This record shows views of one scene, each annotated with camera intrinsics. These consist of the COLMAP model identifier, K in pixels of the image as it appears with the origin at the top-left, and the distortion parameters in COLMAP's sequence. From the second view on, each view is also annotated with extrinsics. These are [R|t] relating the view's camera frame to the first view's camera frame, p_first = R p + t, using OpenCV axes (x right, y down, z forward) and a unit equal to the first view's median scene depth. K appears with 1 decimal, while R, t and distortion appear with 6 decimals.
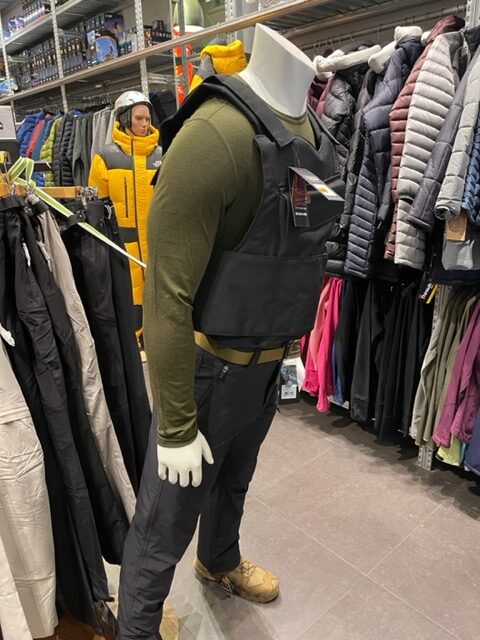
lens RADIAL K [[494.9, 0, 243.8], [0, 494.9, 321.9], [0, 0, 1]] dist [0.030655, -0.039377]
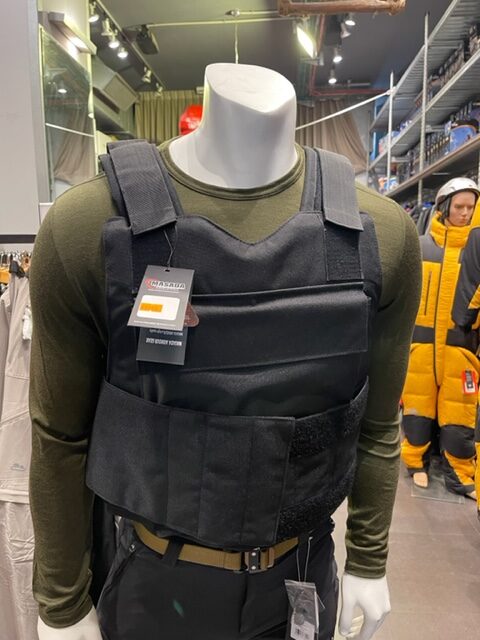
lens RADIAL K [[494.9, 0, 240.0], [0, 494.9, 321.6], [0, 0, 1]] dist [0.030655, -0.039377]
pose [[0.698101, 0.120000, -0.705871, 0.158108], [-0.240214, 0.967970, -0.073013, -0.058267], [0.674501, 0.220530, 0.704567, 0.168393]]
